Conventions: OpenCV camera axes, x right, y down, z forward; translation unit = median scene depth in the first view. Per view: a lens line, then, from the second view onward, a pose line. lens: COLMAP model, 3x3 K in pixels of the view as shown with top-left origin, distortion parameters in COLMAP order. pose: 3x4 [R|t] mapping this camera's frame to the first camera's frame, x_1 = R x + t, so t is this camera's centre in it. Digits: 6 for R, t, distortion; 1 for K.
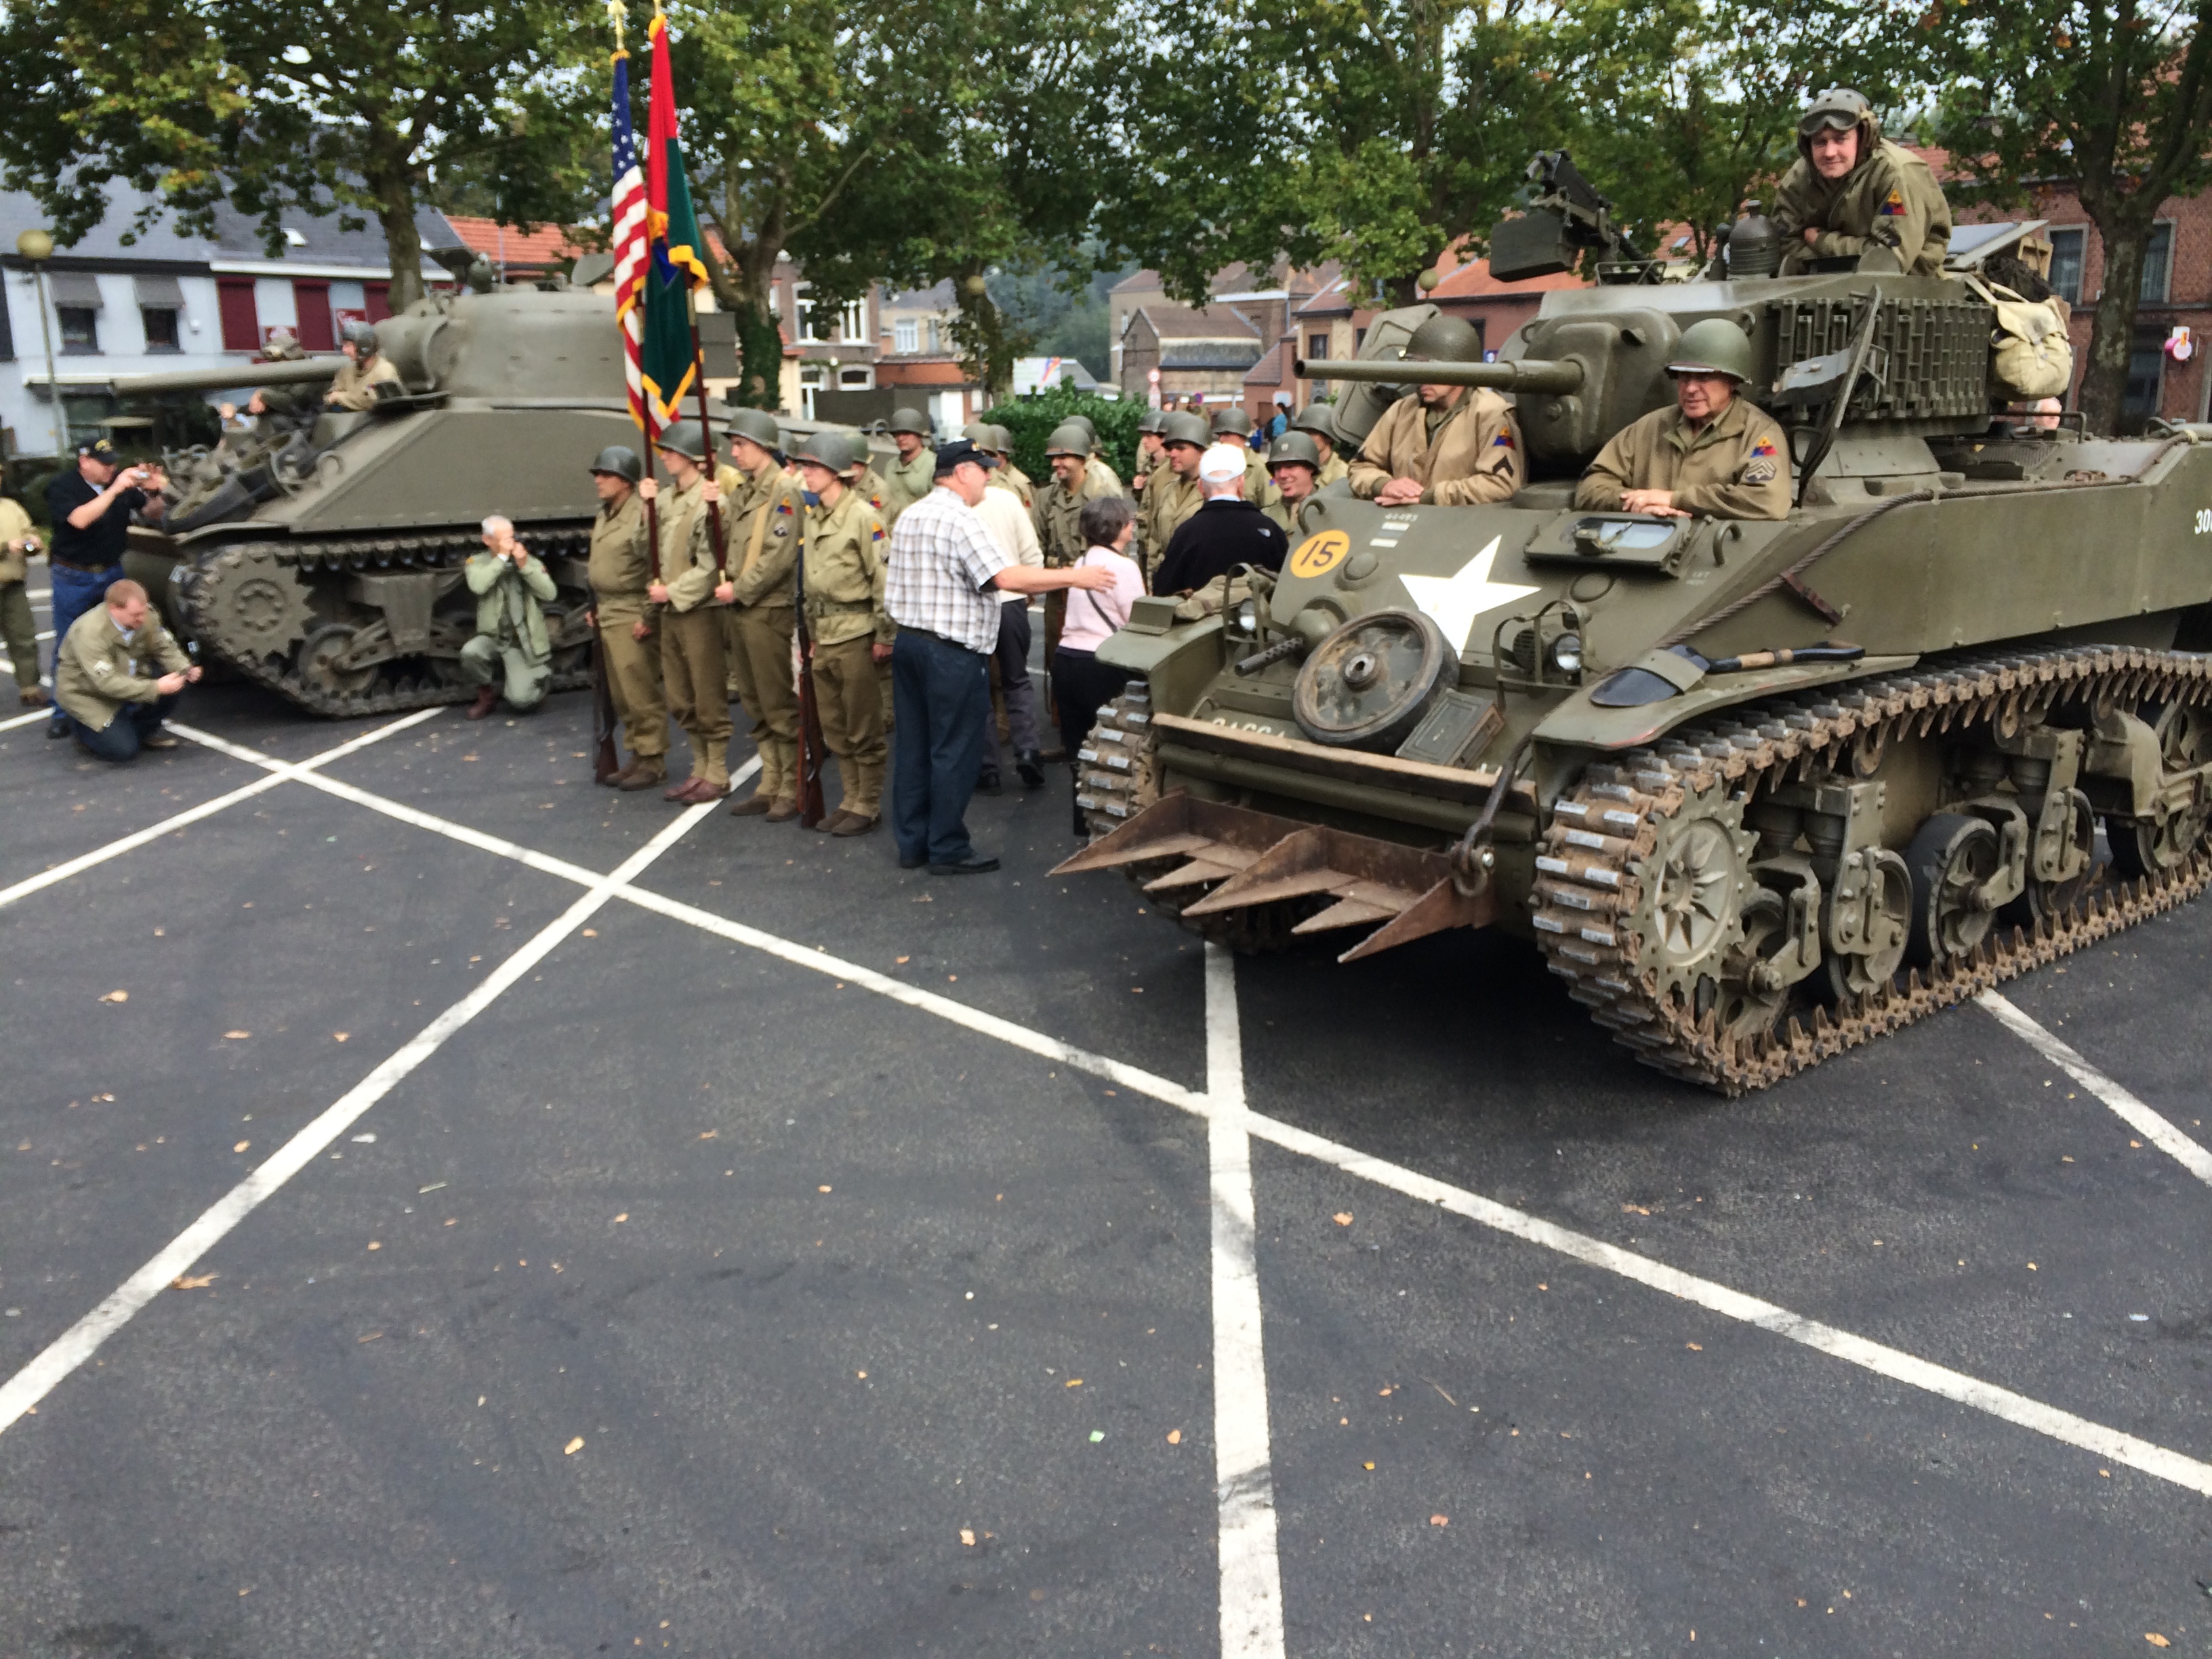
lens RADIAL K [[1881.3, 0, 1098.9], [0, 1881.3, 836.0], [0, 0, 1]] dist [0.081239, -0.115095]
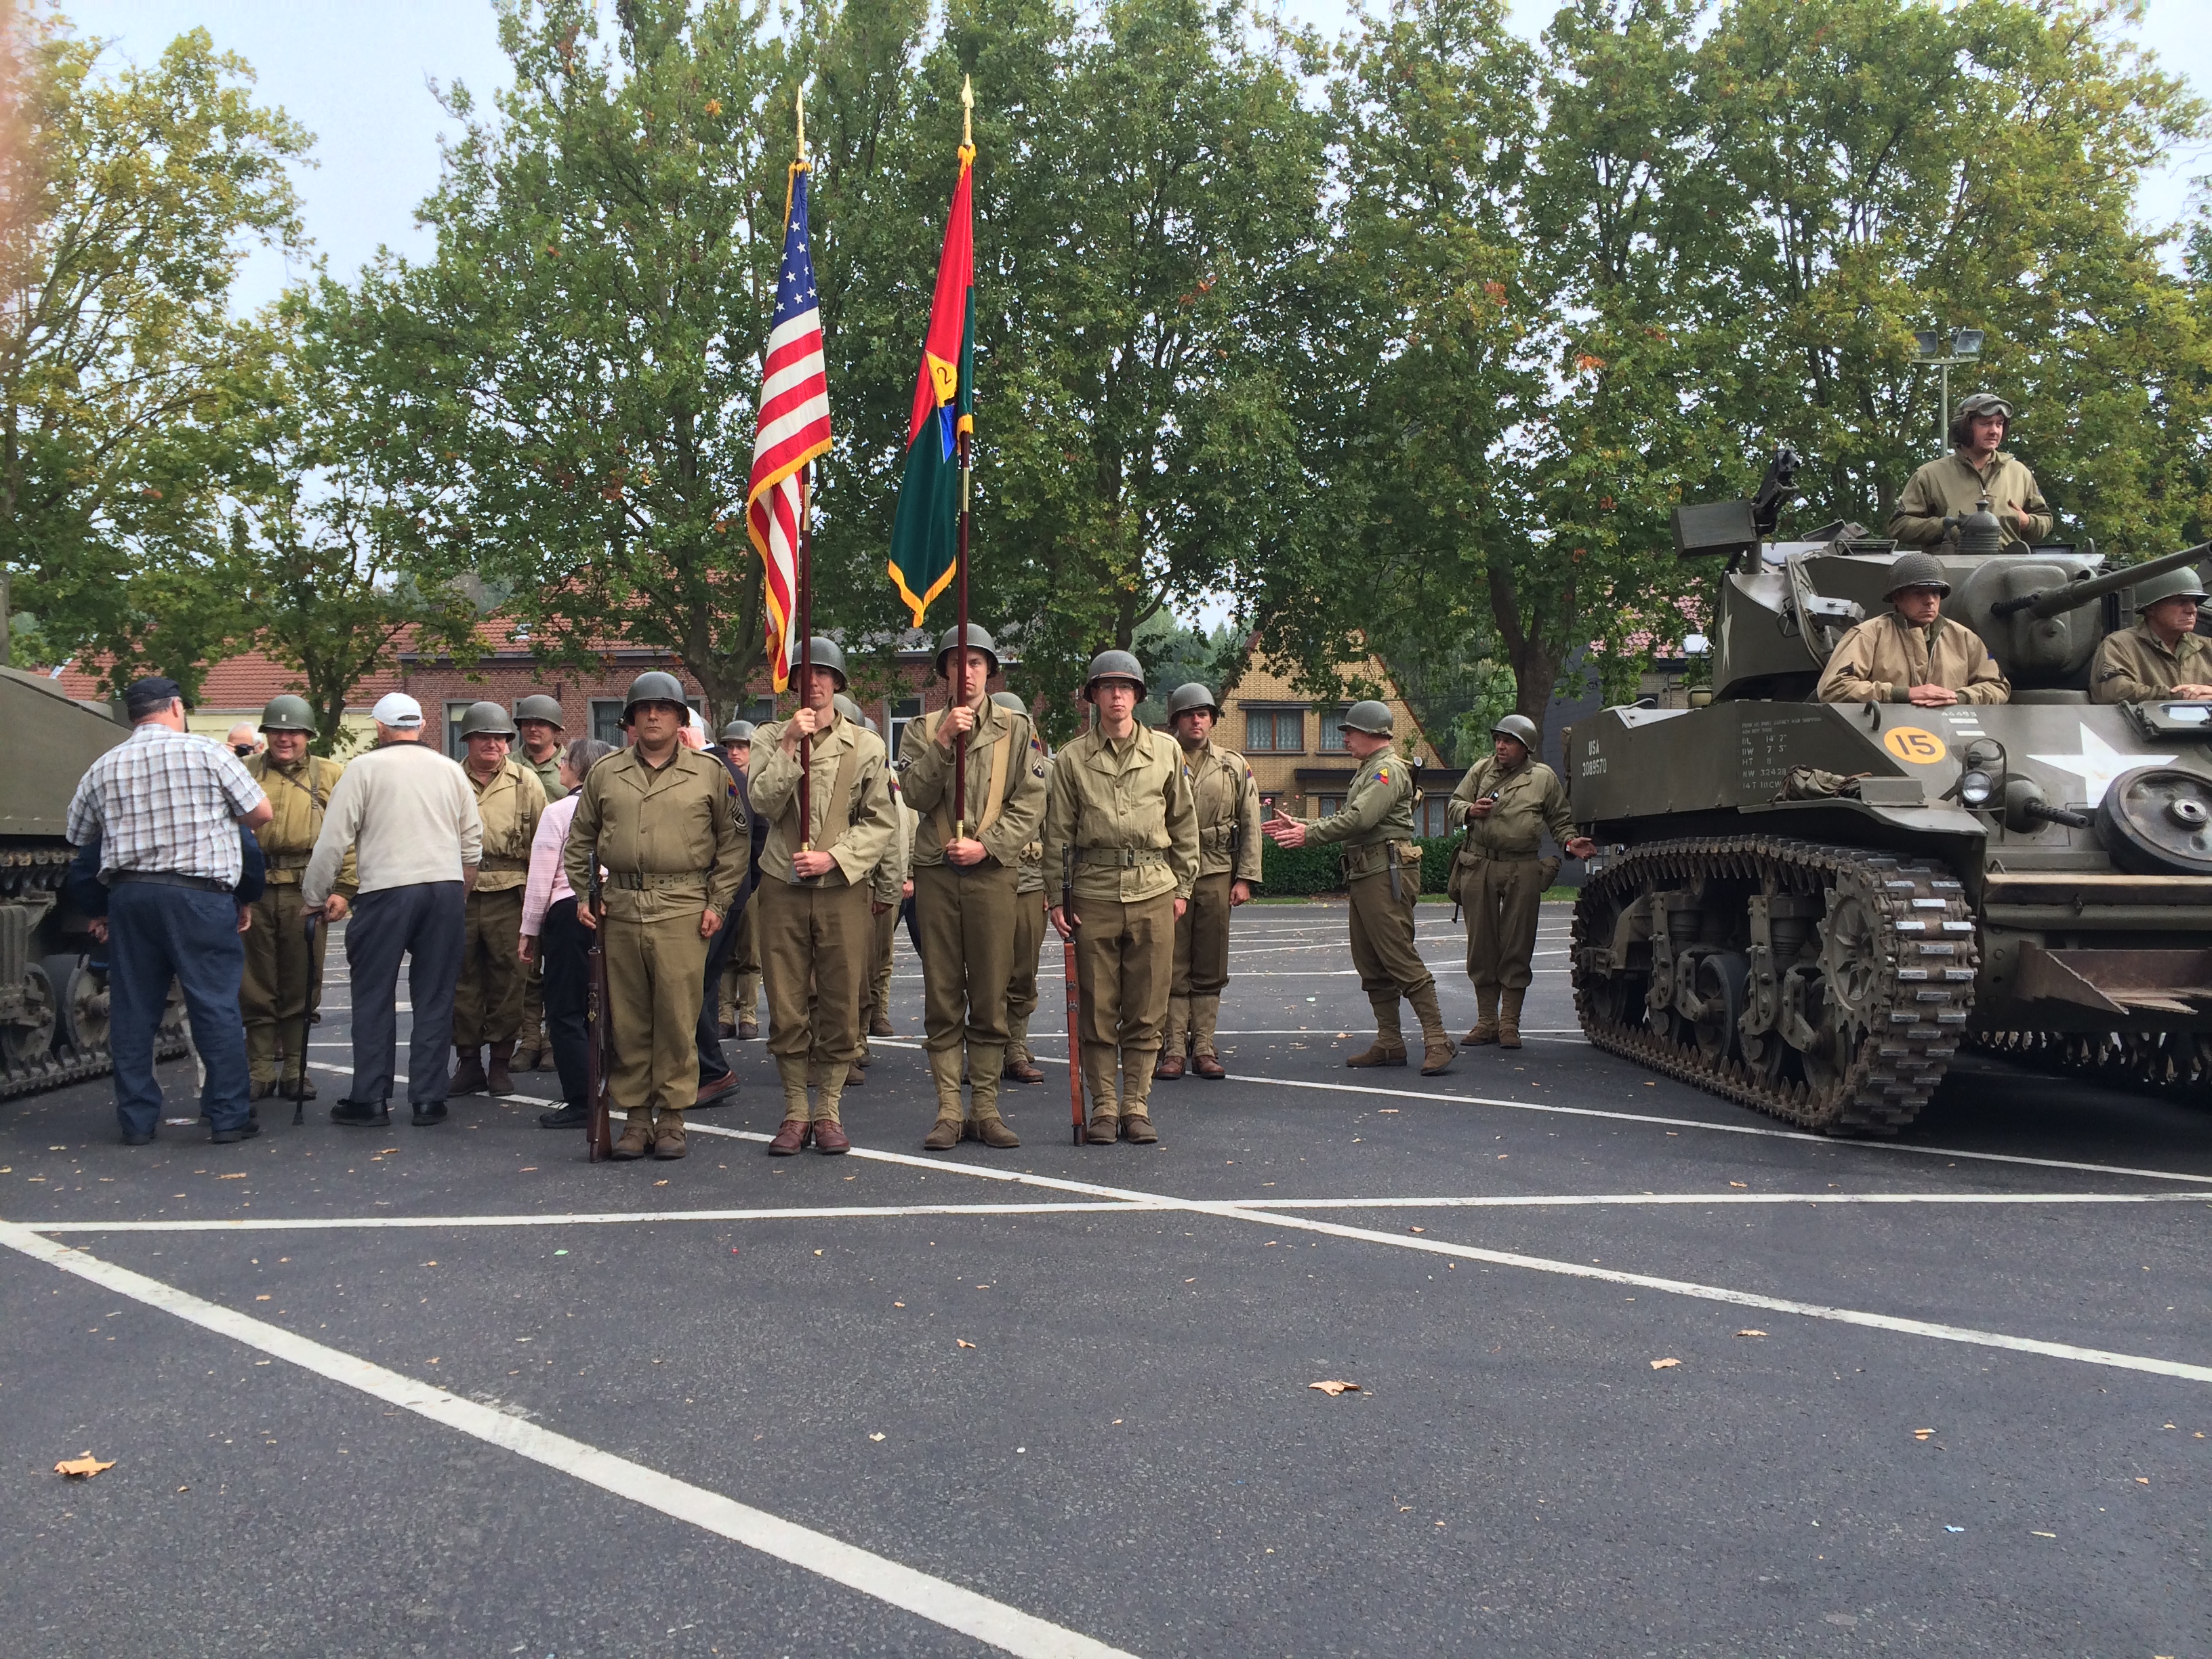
lens RADIAL K [[1878.7, 0, 1094.9], [0, 1878.7, 831.0], [0, 0, 1]] dist [0.075237, -0.109414]
pose [[0.653964, 0.013013, 0.756414, -1.116174], [0.175015, 0.970127, -0.168001, 0.002258], [-0.736004, 0.242250, 0.632150, 0.724051]]
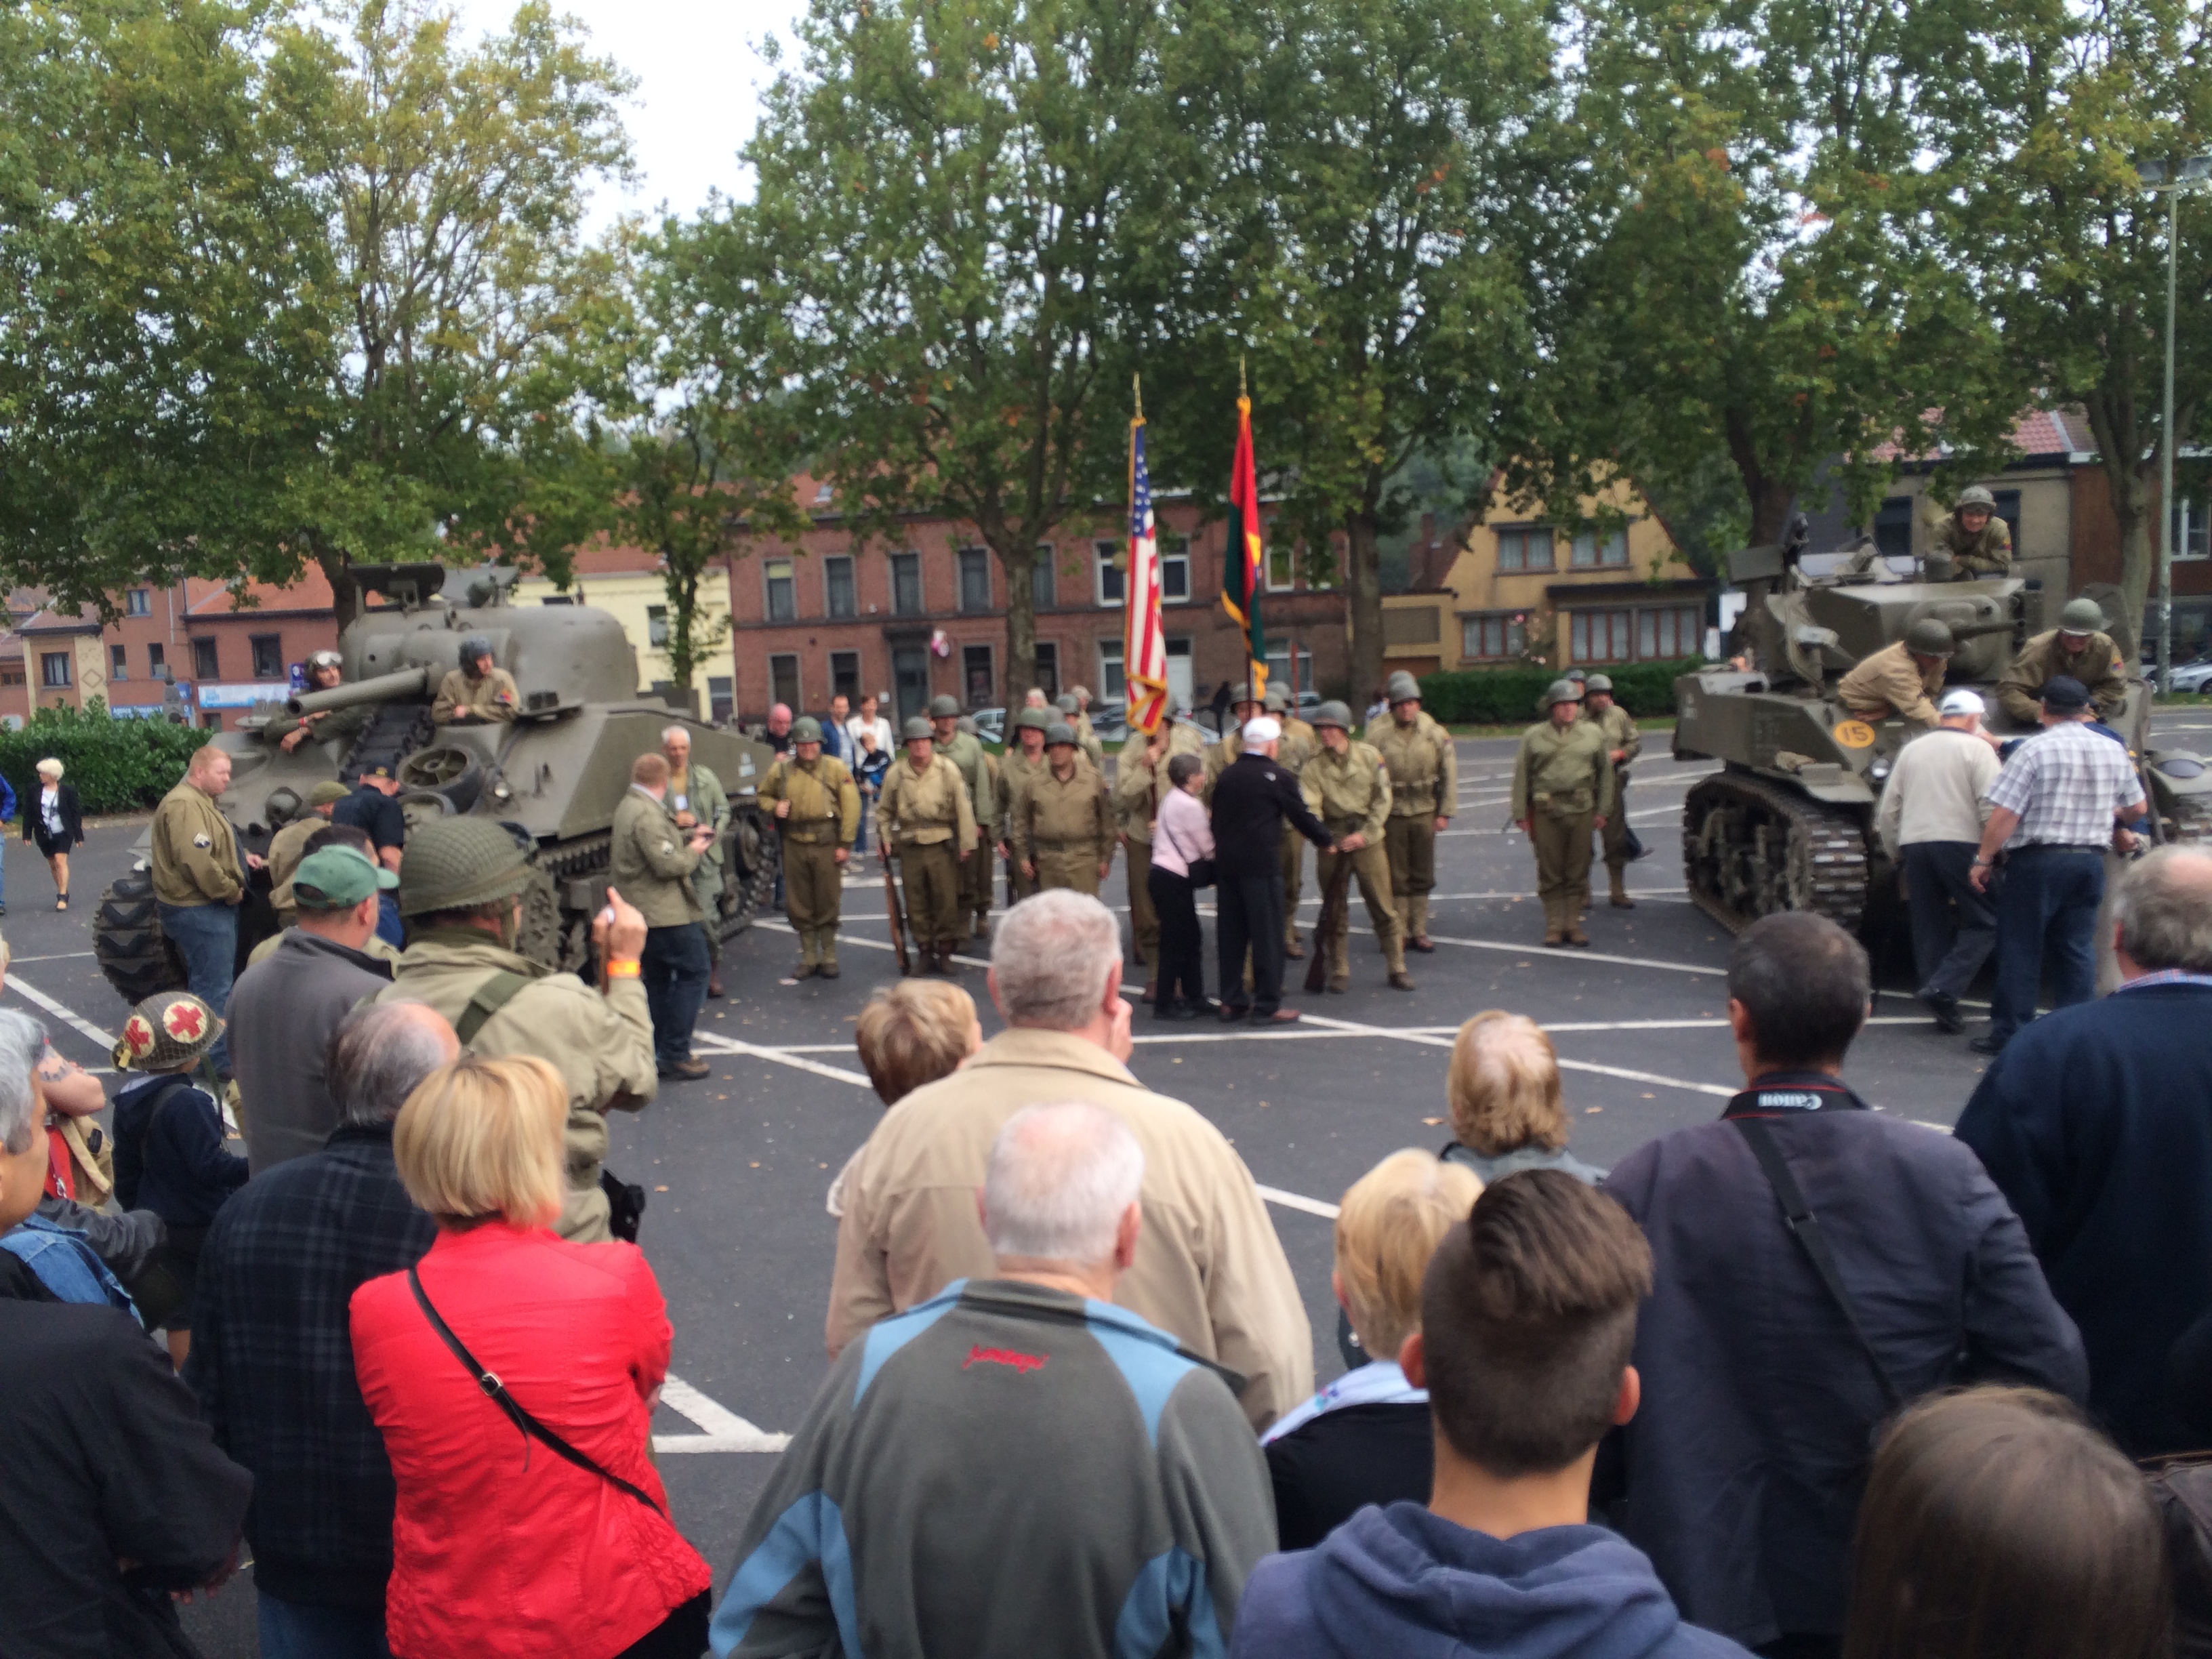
lens RADIAL K [[1869.5, 0, 1106.0], [0, 1869.5, 829.5], [0, 0, 1]] dist [0.066840, -0.112023]
pose [[0.750694, -0.087264, 0.654861, -1.664671], [0.191462, 0.977436, -0.089231, -0.042683], [-0.632298, 0.192366, 0.750463, 0.163233]]
